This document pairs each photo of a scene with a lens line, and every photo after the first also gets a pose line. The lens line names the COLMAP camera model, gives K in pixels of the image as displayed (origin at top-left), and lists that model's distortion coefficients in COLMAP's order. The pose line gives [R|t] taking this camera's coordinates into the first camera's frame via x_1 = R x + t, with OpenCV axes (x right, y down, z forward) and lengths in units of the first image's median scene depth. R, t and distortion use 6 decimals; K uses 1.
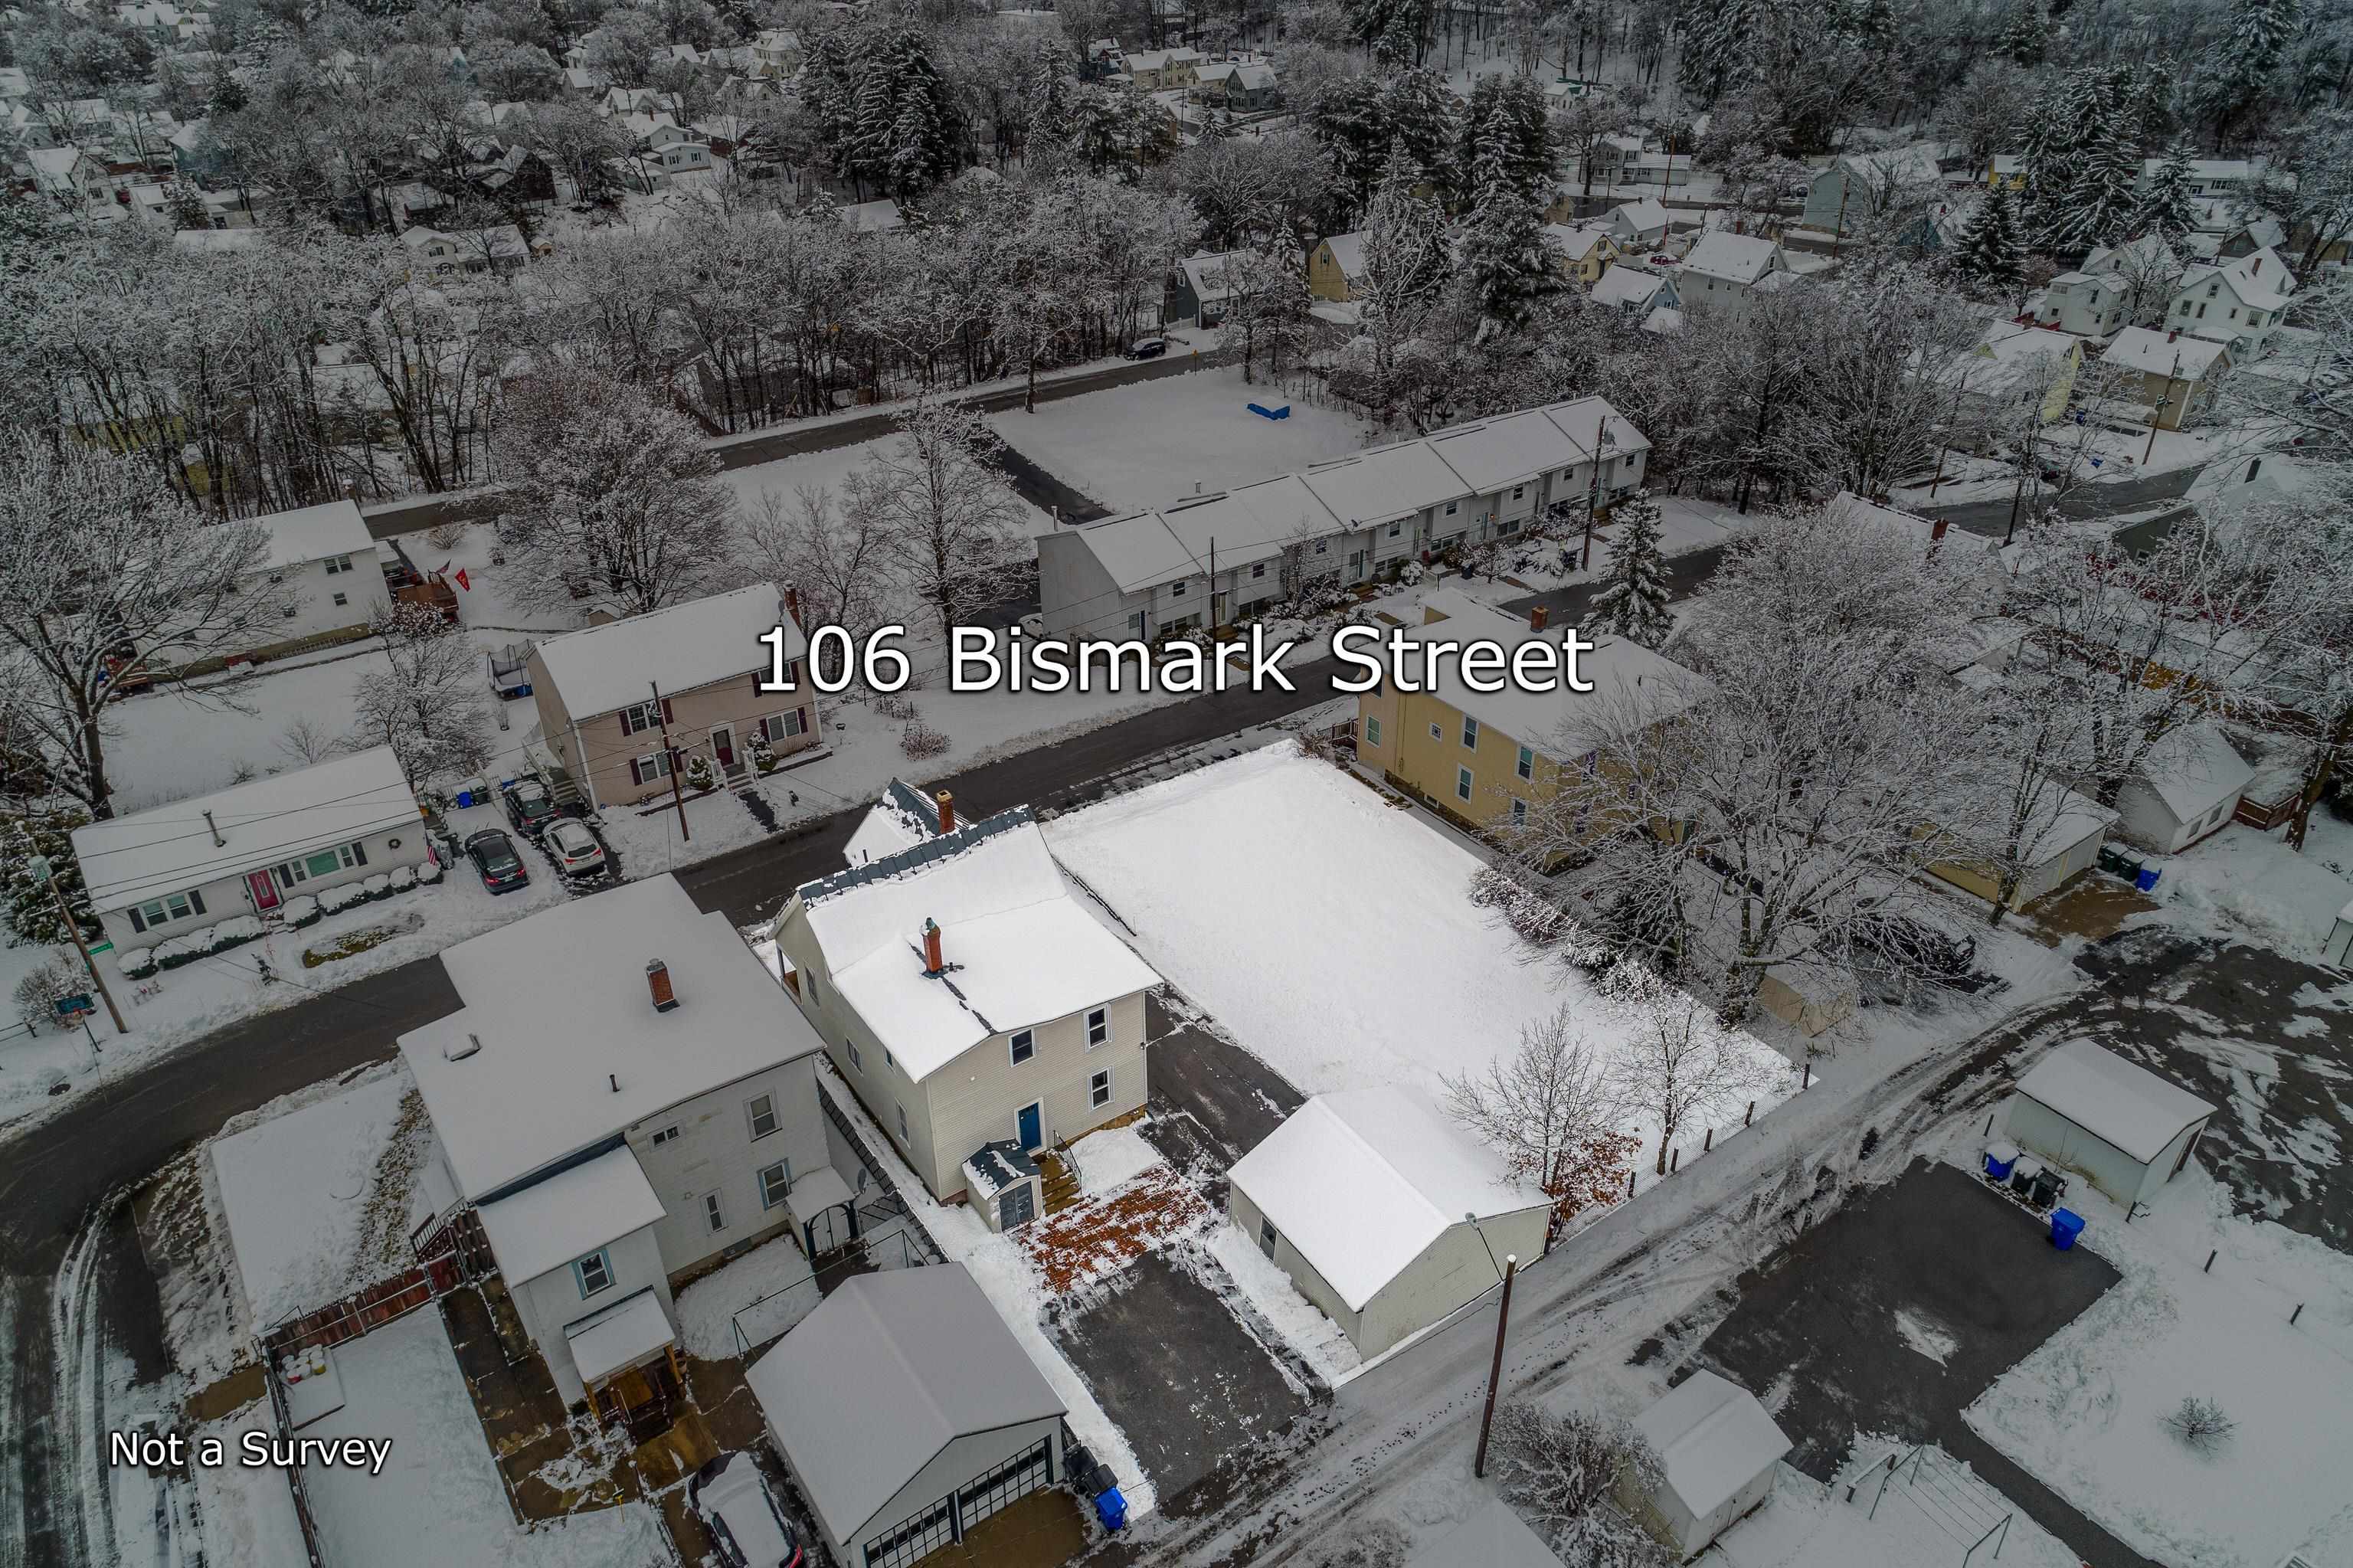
lens RADIAL K [[1590.6, 0, 1176.5], [0, 1590.6, 784.0], [0, 0, 1]] dist [0.001016, -0.002711]
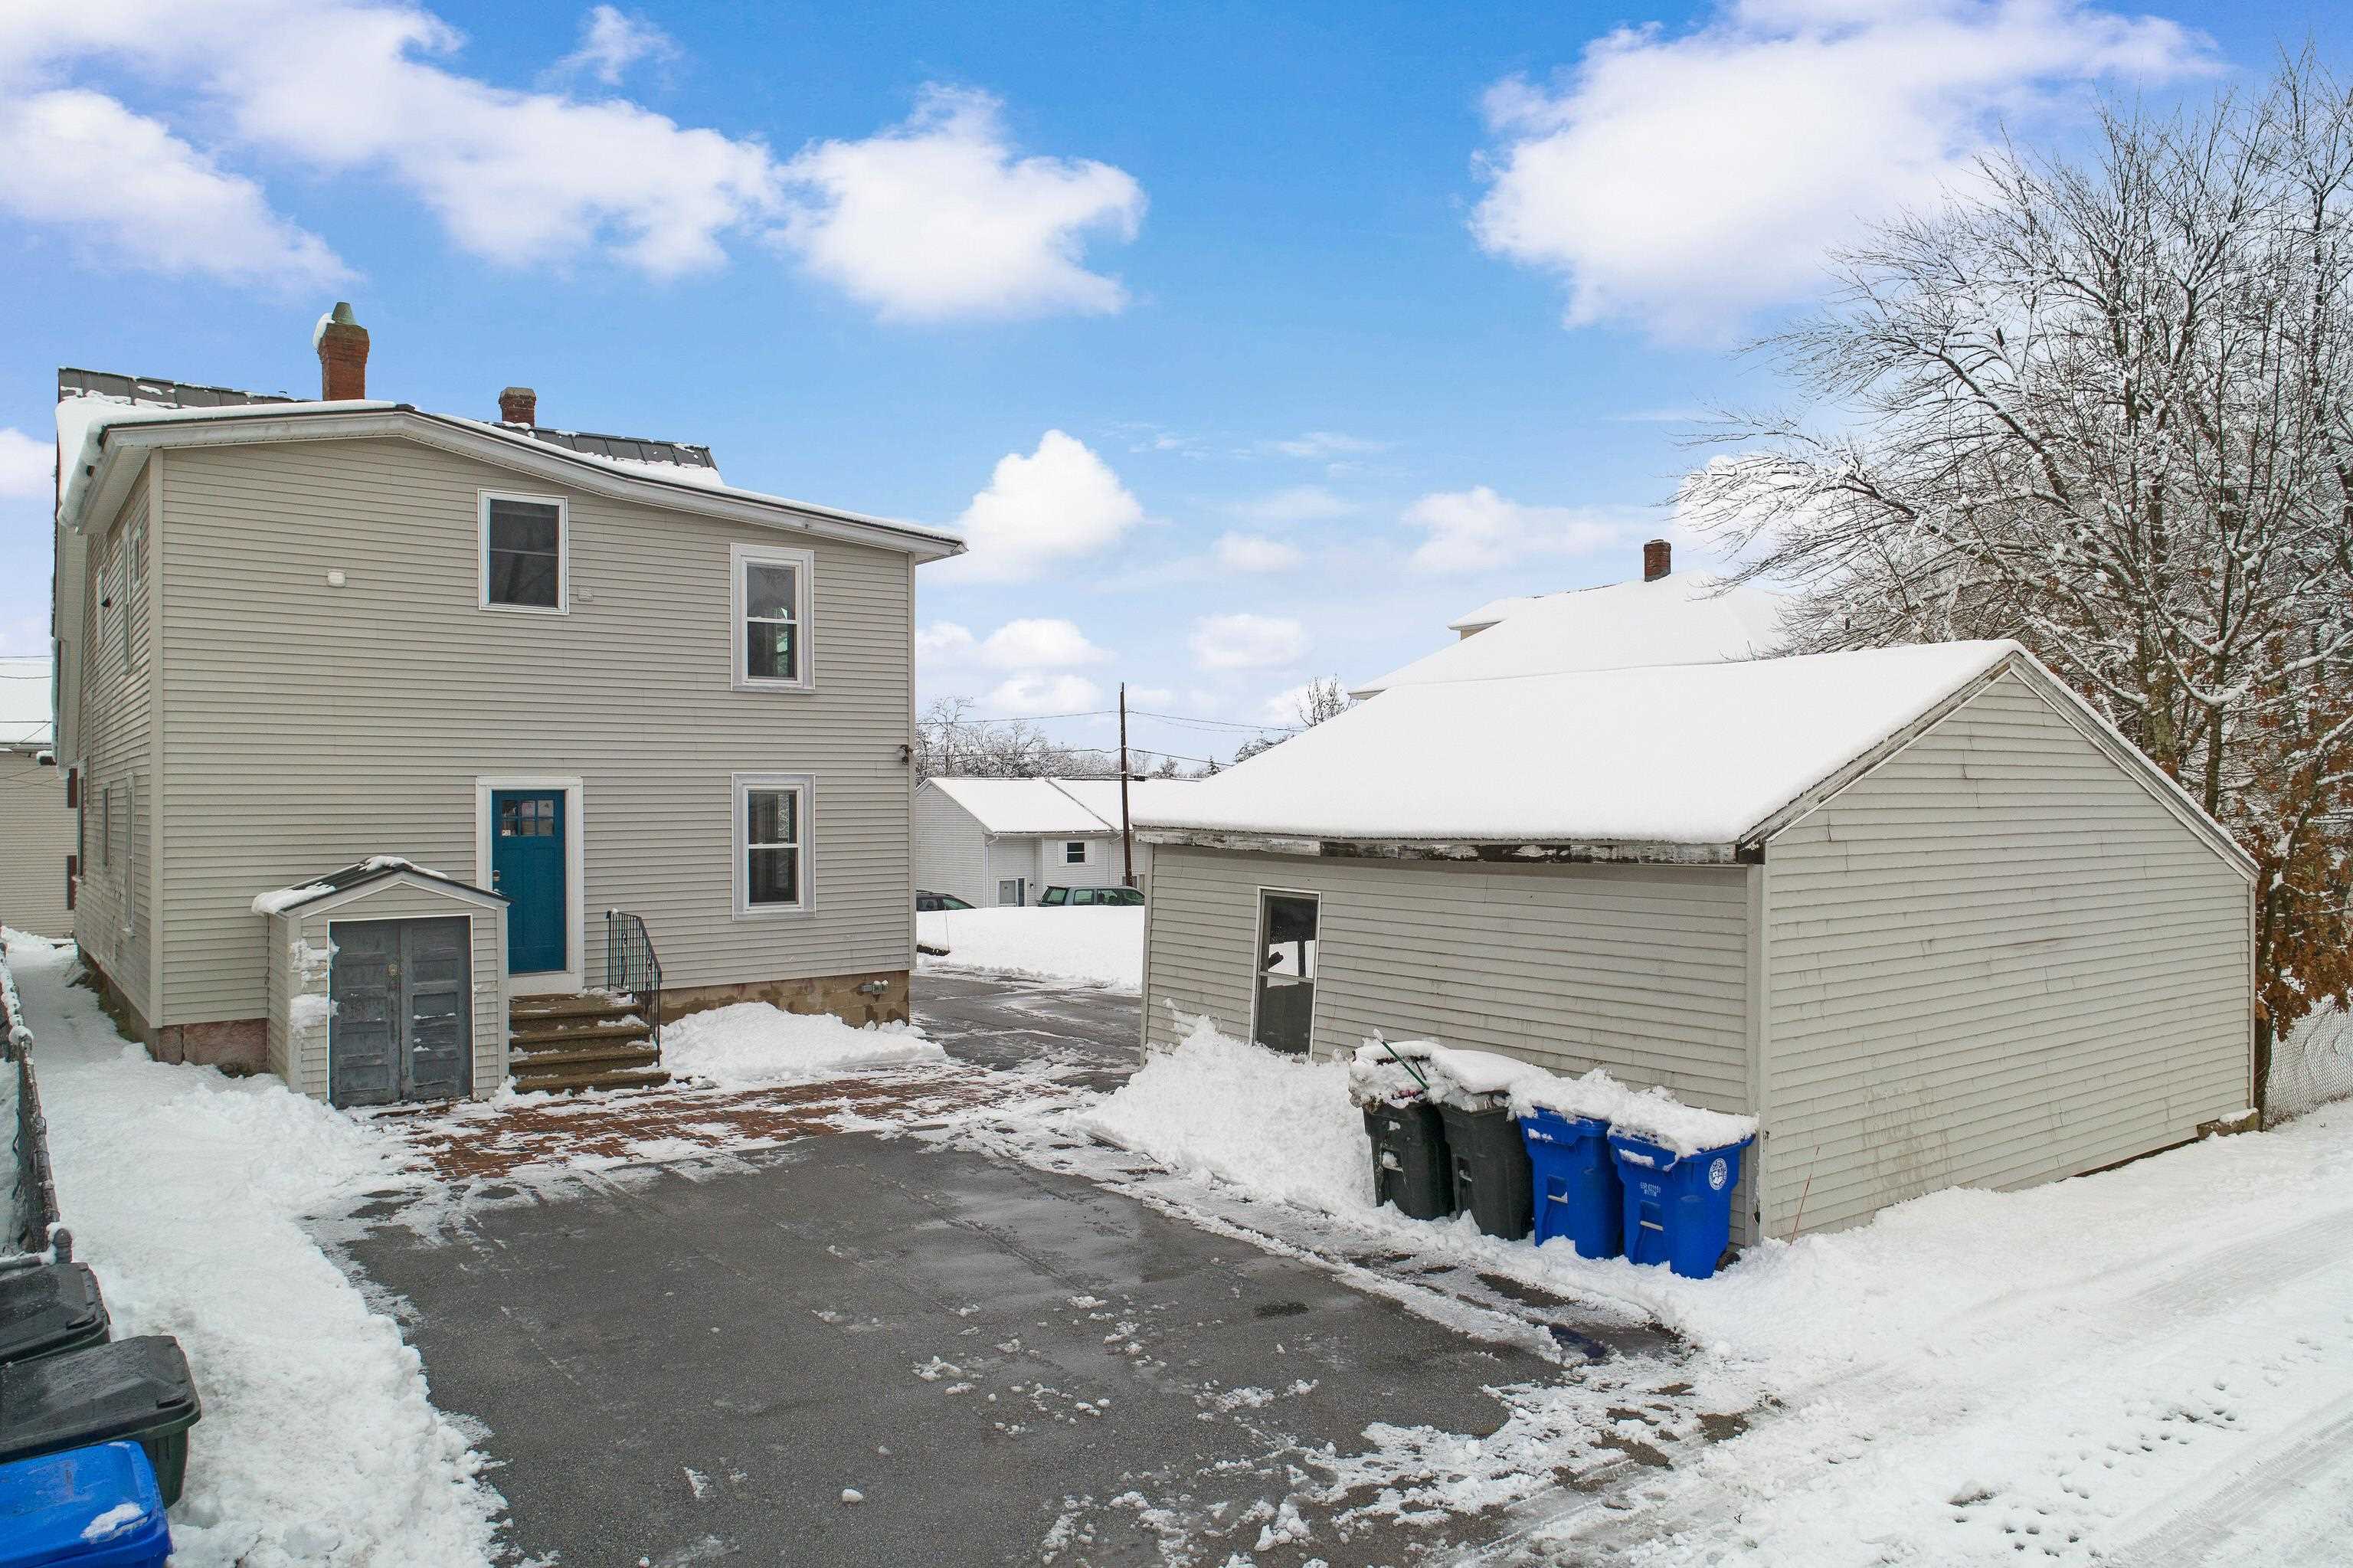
lens RADIAL K [[1590.6, 0, 1176.5], [0, 1590.6, 784.0], [0, 0, 1]] dist [0.001016, -0.002711]
pose [[0.999086, -0.000602, 0.042733, 0.028778], [0.023766, 0.838855, -0.543836, 0.418216], [-0.035520, 0.544355, 0.838103, 0.781687]]
